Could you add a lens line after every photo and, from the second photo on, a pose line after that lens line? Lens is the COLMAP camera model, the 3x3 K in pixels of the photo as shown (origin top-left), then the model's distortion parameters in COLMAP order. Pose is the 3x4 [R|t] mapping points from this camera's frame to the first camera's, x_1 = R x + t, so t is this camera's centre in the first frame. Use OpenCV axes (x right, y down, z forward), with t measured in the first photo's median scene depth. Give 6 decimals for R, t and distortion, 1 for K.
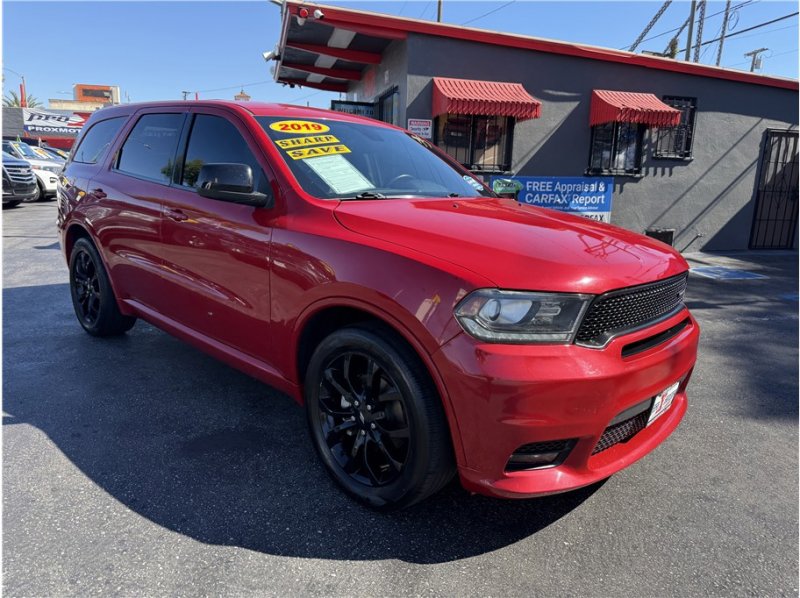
lens RADIAL K [[569.5, 0, 404.9], [0, 569.5, 298.1], [0, 0, 1]] dist [0.010625, -0.015903]
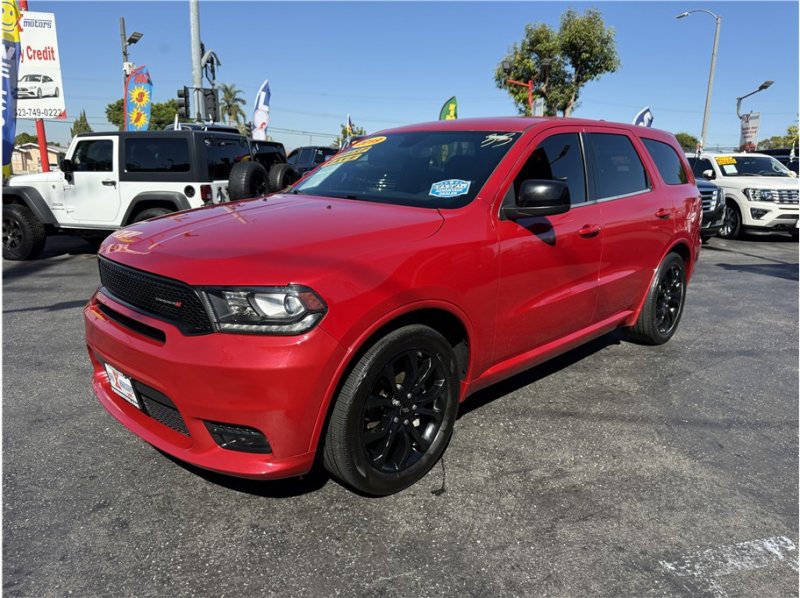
lens RADIAL K [[569.5, 0, 394.4], [0, 569.5, 304.6], [0, 0, 1]] dist [0.010625, -0.015903]
pose [[-0.031636, 0.194977, -0.980297, 0.792801], [-0.238399, 0.951009, 0.196846, -0.155133], [0.970652, 0.239930, 0.016396, 0.793261]]
